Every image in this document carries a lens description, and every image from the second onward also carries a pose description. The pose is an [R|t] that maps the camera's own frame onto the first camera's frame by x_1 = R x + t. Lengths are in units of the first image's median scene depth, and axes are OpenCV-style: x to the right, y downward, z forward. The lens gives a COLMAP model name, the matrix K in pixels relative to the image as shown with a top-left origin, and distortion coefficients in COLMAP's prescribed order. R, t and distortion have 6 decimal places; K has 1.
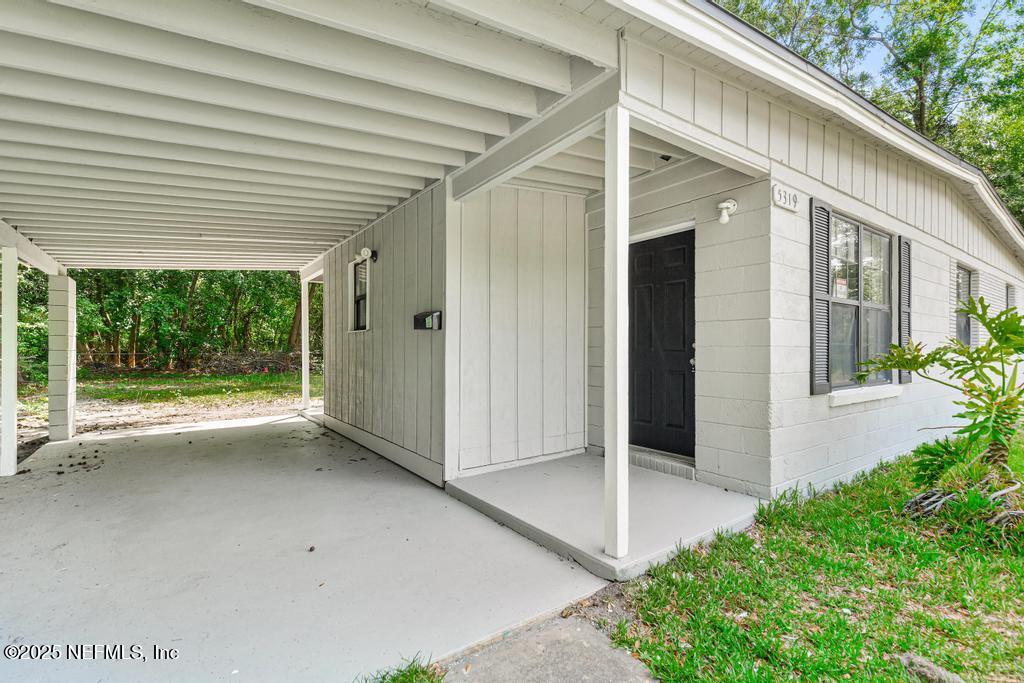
lens RADIAL K [[472.6, 0, 512.0], [0, 472.6, 341.5], [0, 0, 1]] dist [0.007849, -0.000336]
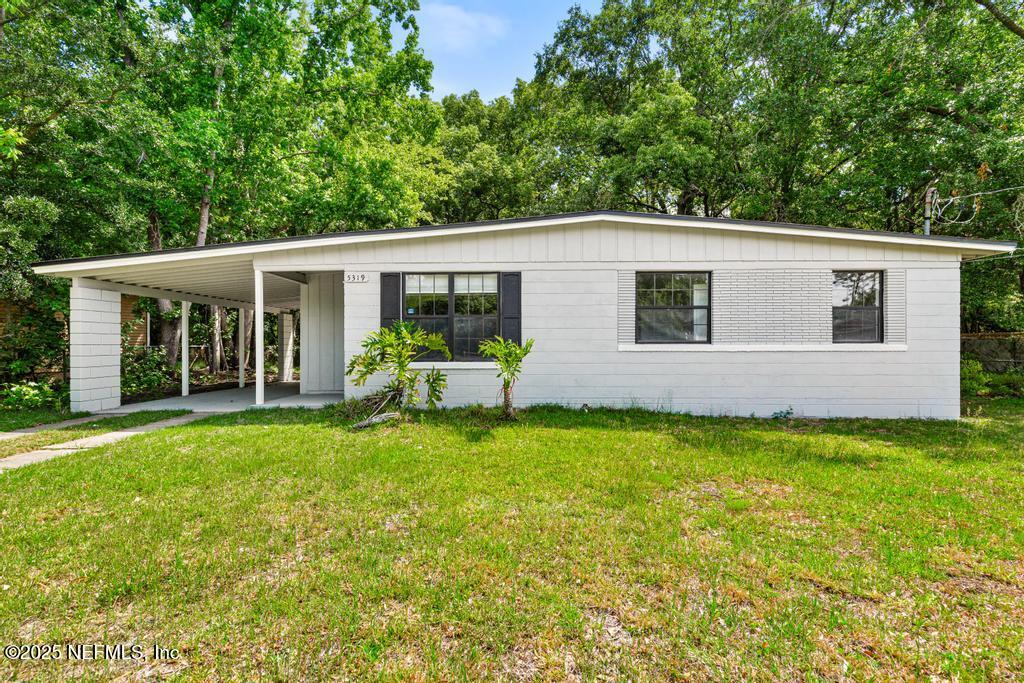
lens RADIAL K [[472.6, 0, 512.0], [0, 472.6, 341.5], [0, 0, 1]] dist [0.007849, -0.000336]
pose [[0.803020, -0.008822, -0.595887, 1.143284], [0.013703, 0.999899, 0.003662, 0.006426], [0.595795, -0.011106, 0.803060, -0.185948]]
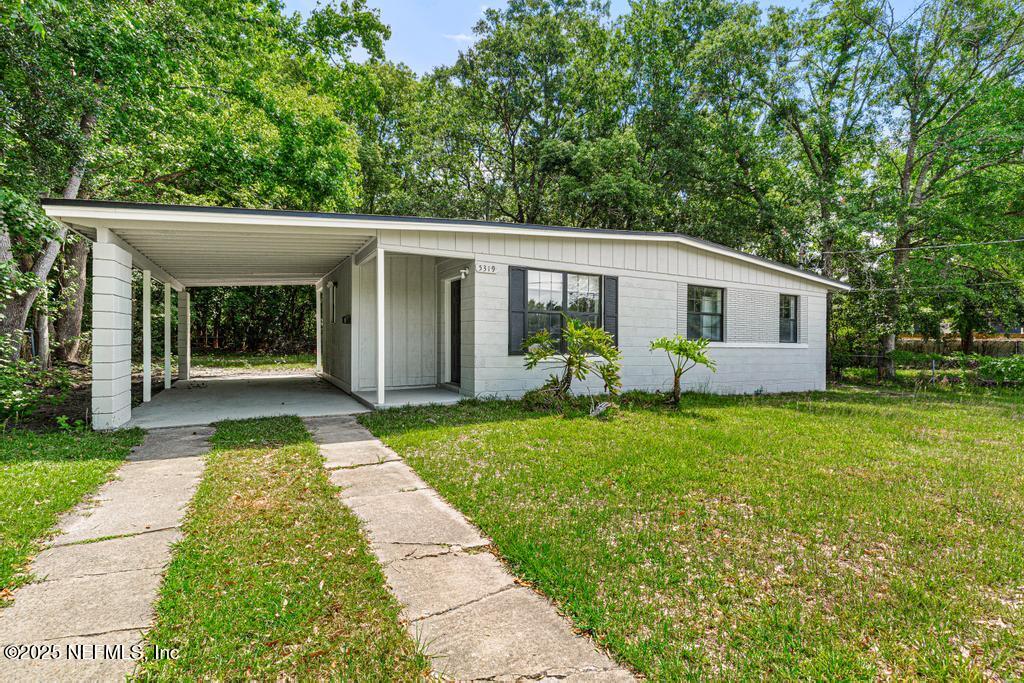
lens RADIAL K [[472.6, 0, 512.0], [0, 472.6, 341.5], [0, 0, 1]] dist [0.007849, -0.000336]
pose [[0.993516, 0.016544, -0.112485, 0.423052], [-0.014203, 0.999666, 0.021580, -0.001245], [0.112804, -0.019843, 0.993419, -0.550180]]
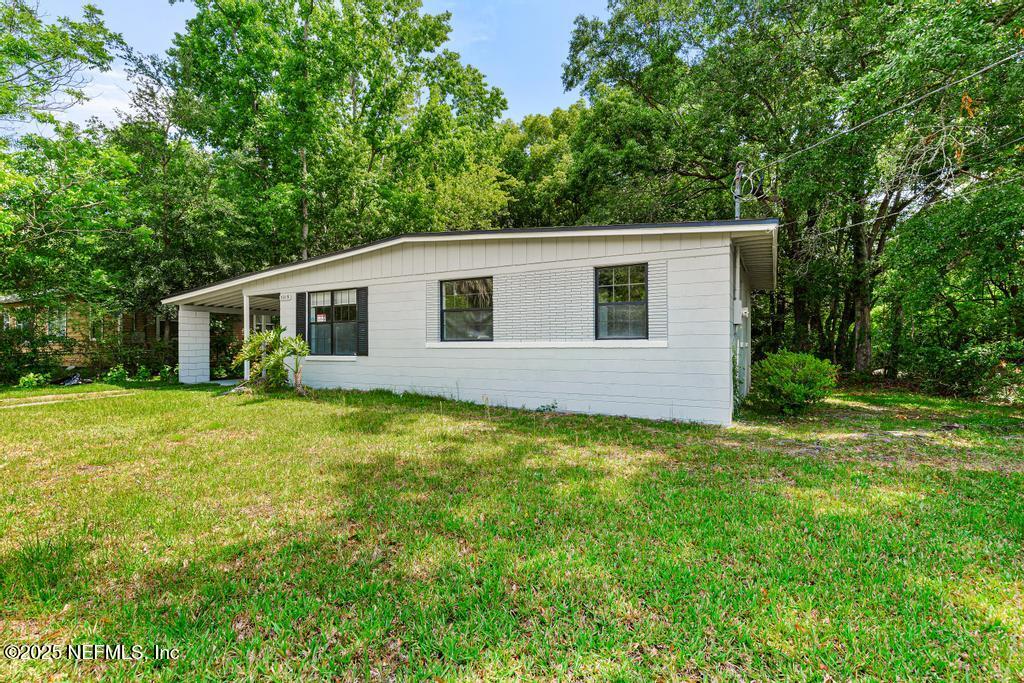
lens RADIAL K [[472.6, 0, 512.0], [0, 472.6, 341.5], [0, 0, 1]] dist [0.007849, -0.000336]
pose [[0.434378, -0.009270, -0.900683, 1.924663], [0.021659, 0.999765, 0.000156, 0.022396], [0.900470, -0.019576, 0.434477, 0.435072]]
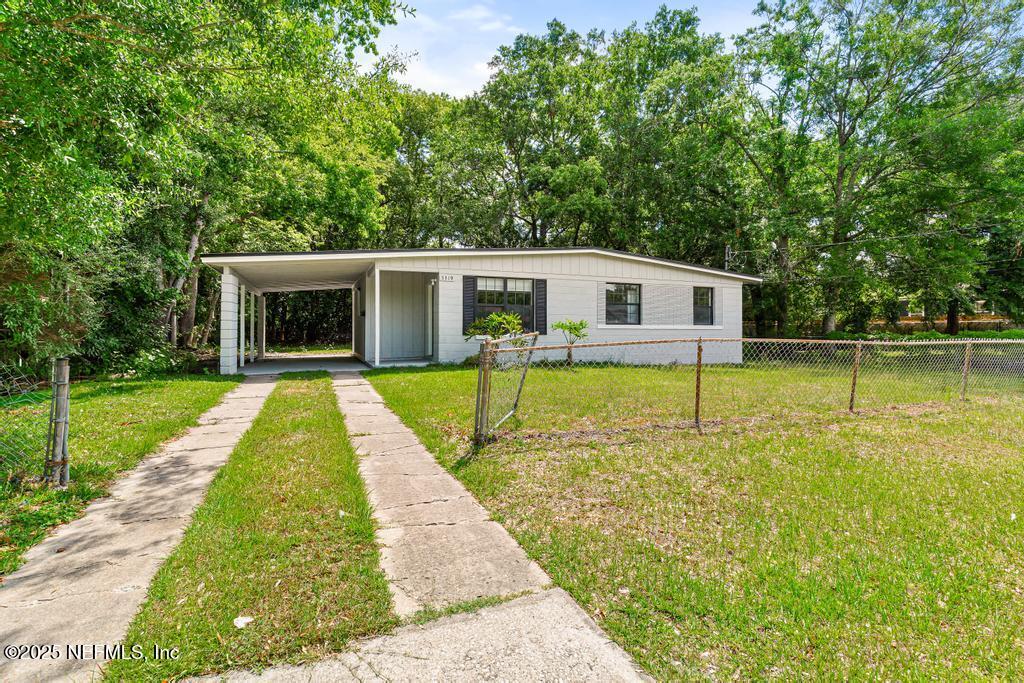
lens RADIAL K [[475.2, 0, 501.7], [0, 475.2, 314.5], [0, 0, 1]] dist [0.002111, 0.000471]
pose [[0.971493, -0.007438, -0.236951, 0.792379], [0.003281, 0.999834, -0.017934, 0.012802], [0.237045, 0.016645, 0.971356, -1.014211]]
